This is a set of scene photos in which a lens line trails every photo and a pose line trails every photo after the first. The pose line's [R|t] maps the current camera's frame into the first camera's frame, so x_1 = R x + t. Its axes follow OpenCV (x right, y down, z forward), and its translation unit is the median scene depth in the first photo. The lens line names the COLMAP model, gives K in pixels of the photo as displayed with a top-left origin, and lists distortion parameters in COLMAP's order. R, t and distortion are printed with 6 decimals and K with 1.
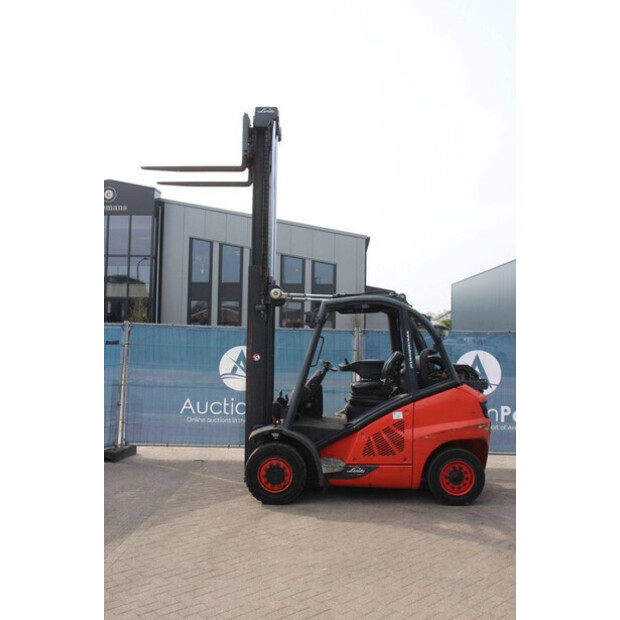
lens RADIAL K [[596.9, 0, 308.2], [0, 596.9, 307.8], [0, 0, 1]] dist [-0.073140, 0.000000]
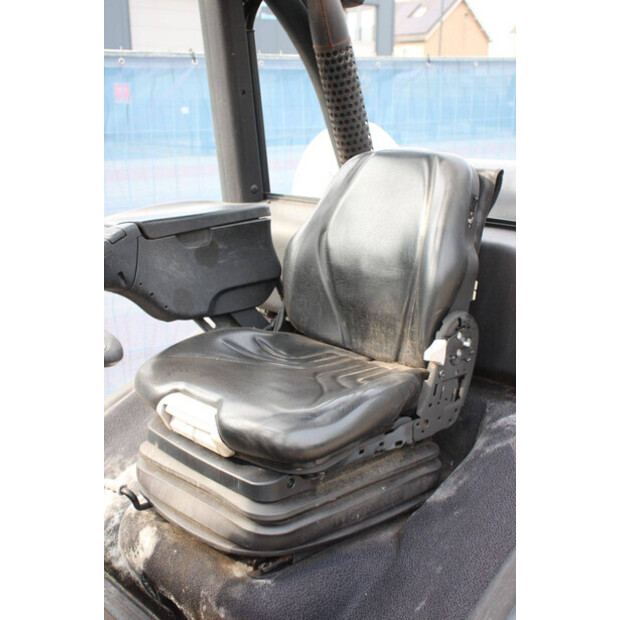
lens RADIAL K [[805.2, 0, 309.7], [0, 805.2, 309.0], [0, 0, 1]] dist [-0.001129, 0.000000]
pose [[0.739575, -0.195604, 0.644025, -0.027712], [-0.009579, 0.953685, 0.300655, 0.052327], [-0.673006, -0.228526, 0.703448, 0.920227]]
